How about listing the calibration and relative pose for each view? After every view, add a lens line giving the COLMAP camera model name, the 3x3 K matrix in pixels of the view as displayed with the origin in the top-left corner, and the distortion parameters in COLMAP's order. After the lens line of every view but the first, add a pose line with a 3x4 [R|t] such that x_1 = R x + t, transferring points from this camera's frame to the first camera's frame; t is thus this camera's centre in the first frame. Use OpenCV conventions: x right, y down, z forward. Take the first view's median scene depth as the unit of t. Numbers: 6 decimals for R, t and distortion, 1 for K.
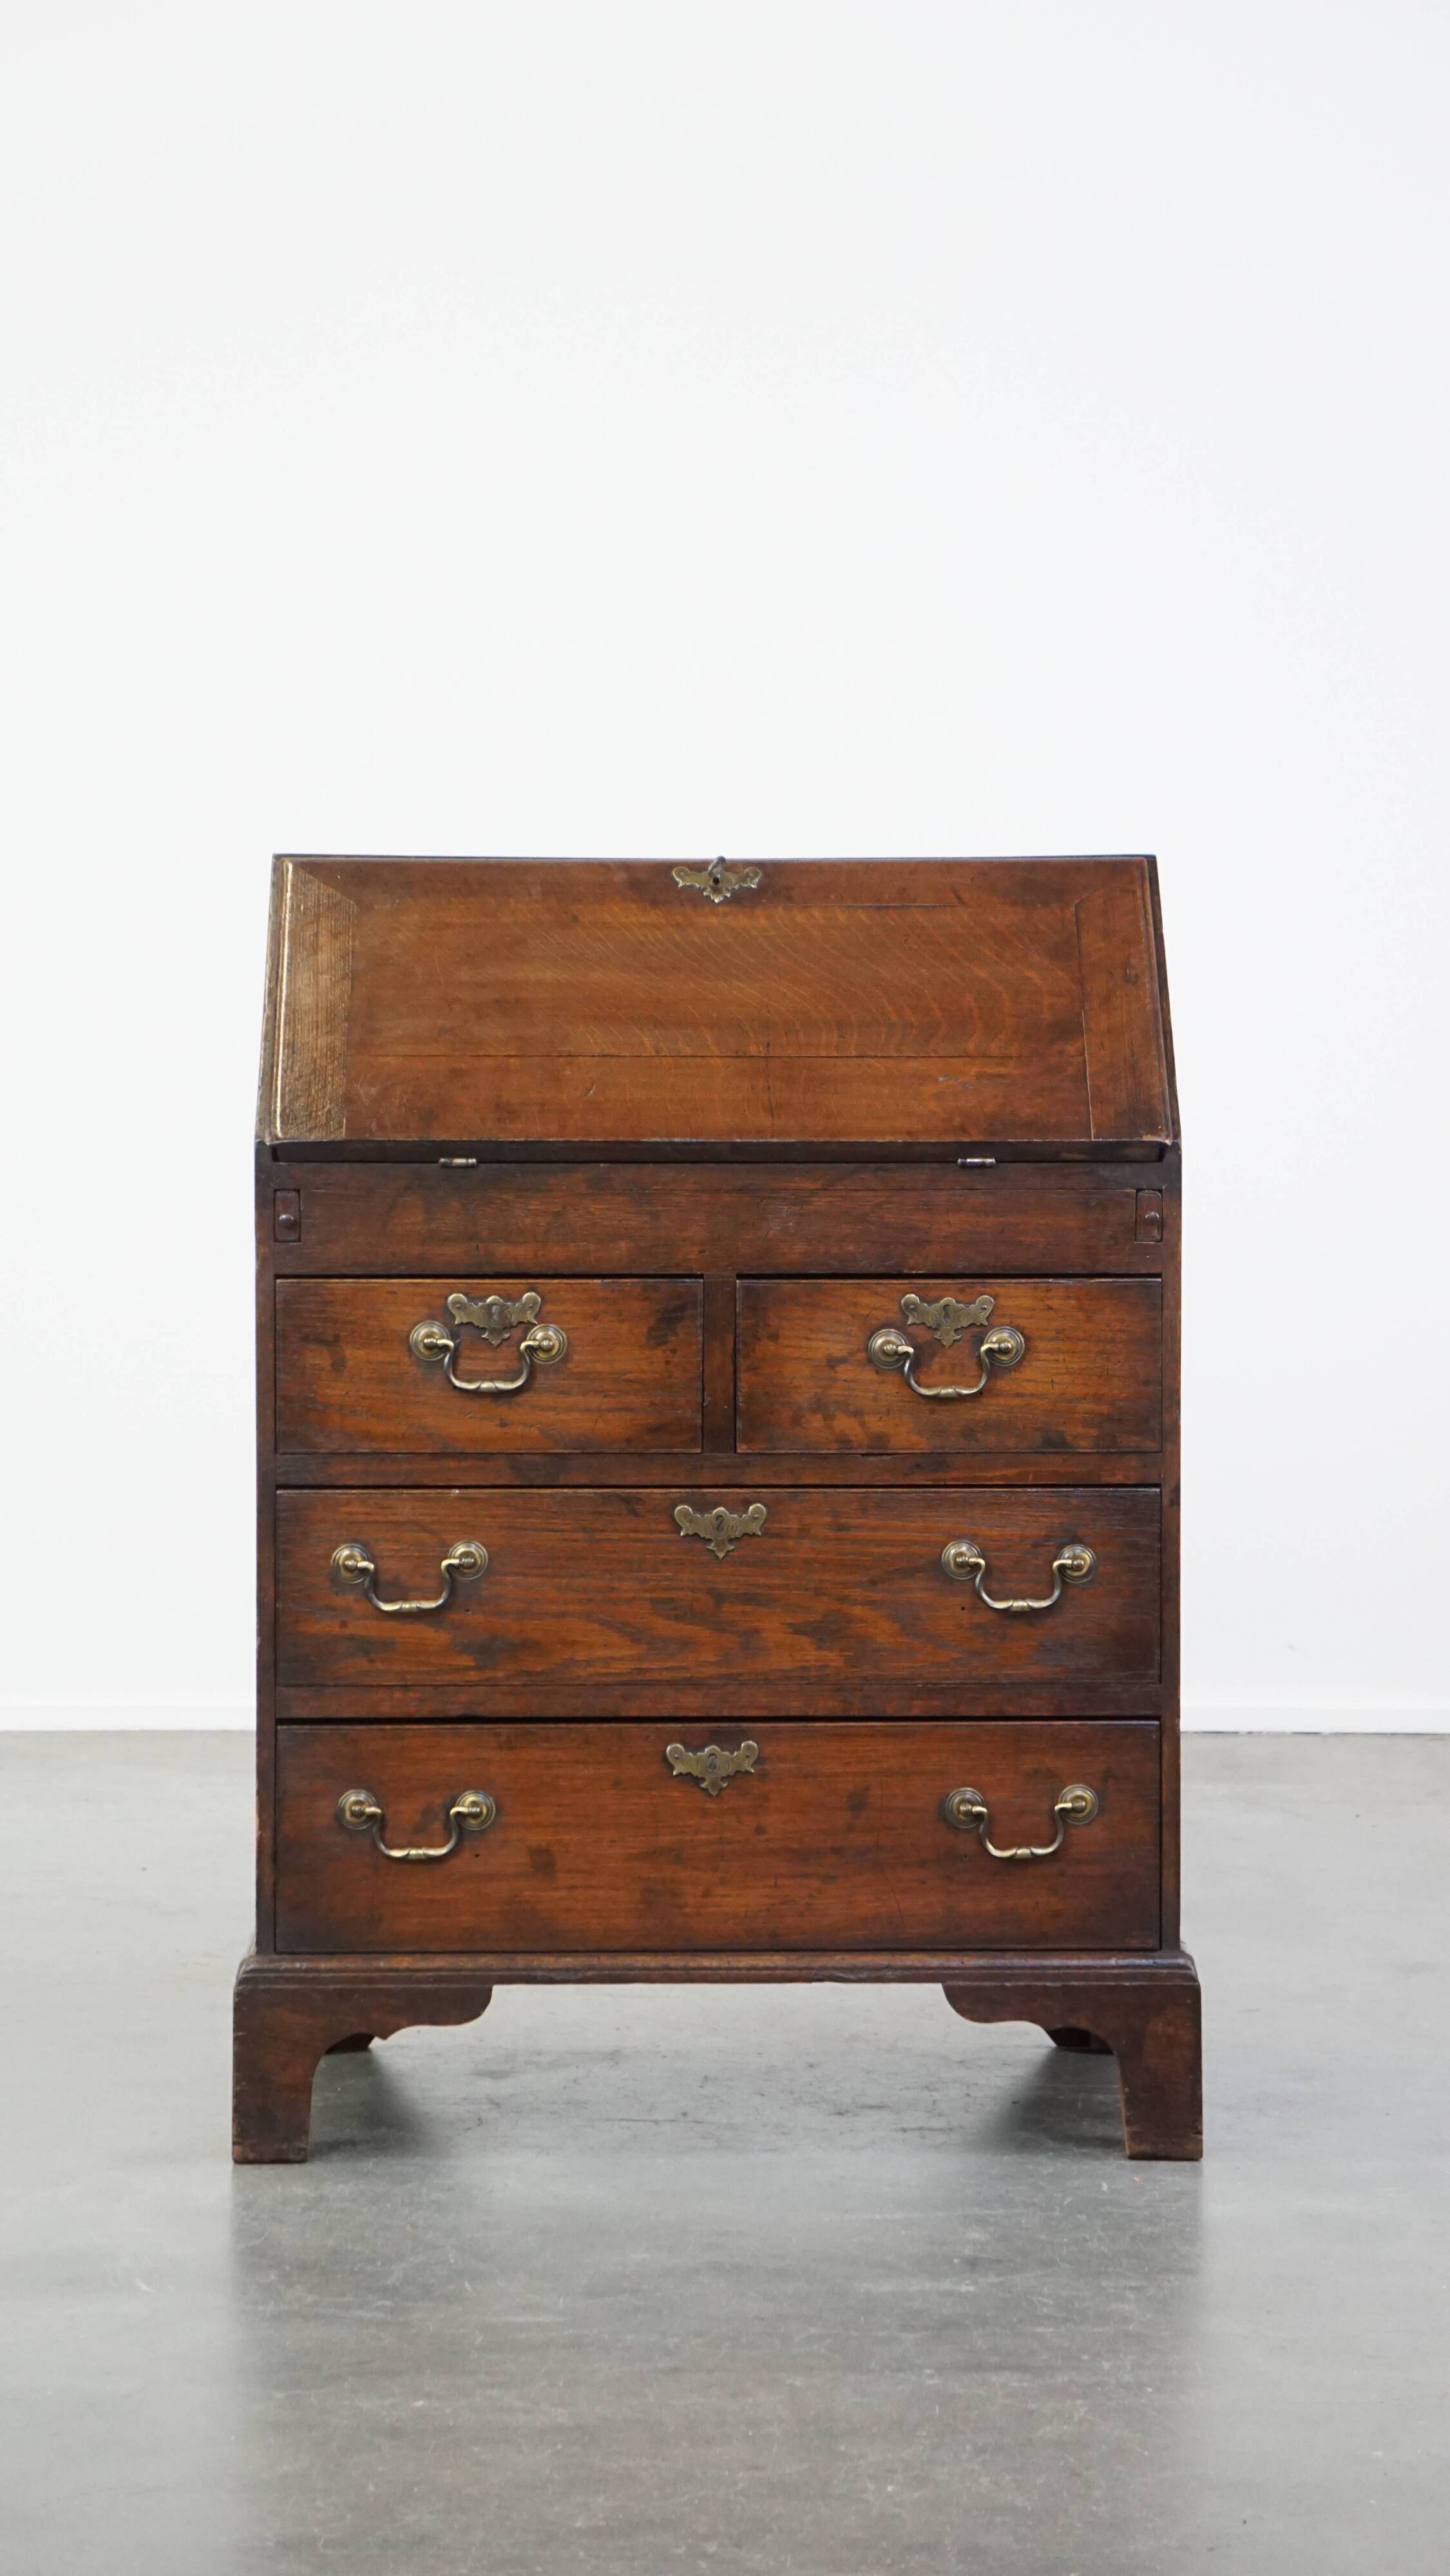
lens RADIAL K [[5812.5, 0, 725.0], [0, 5812.5, 1288.0], [0, 0, 1]] dist [0.333524, -0.128663]
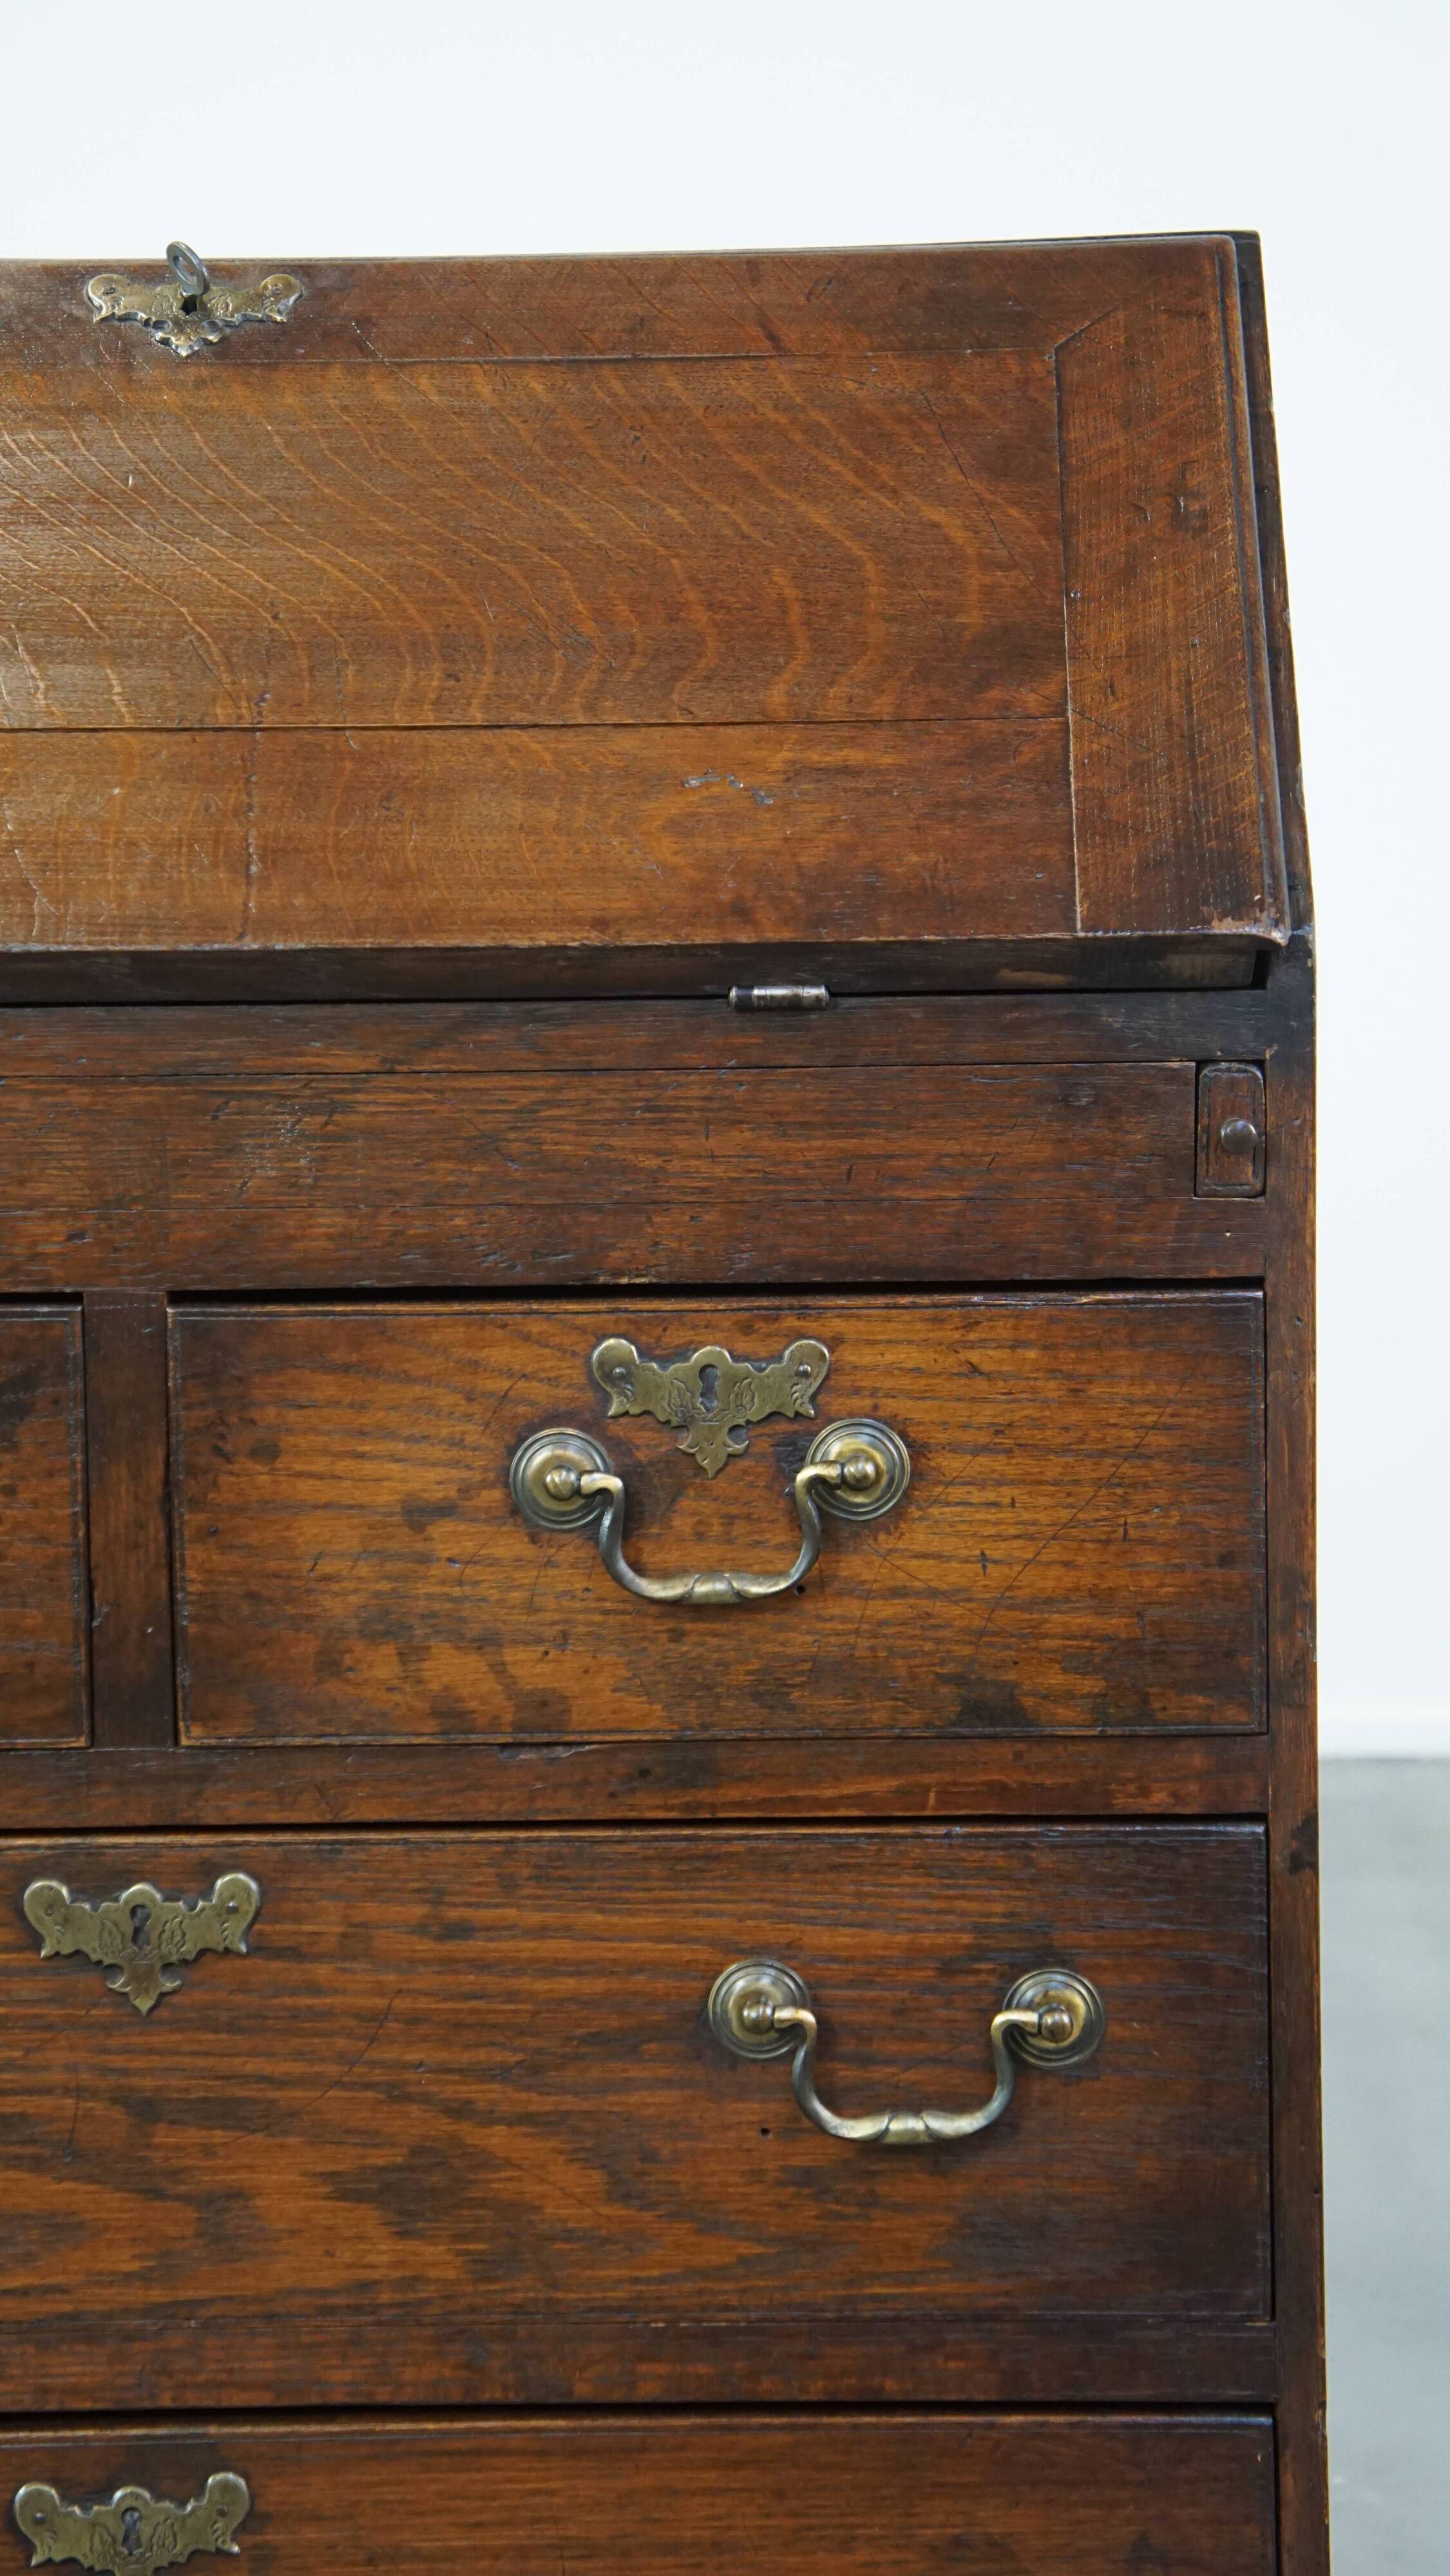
lens RADIAL K [[4689.9, 0, 725.0], [0, 4689.9, 1288.0], [0, 0, 1]] dist [0.266526, 0.130120]
pose [[0.998650, -0.009987, -0.050971, 0.055120], [0.013168, 0.997961, 0.062456, -0.021746], [0.050244, -0.063043, 0.996745, 0.686077]]
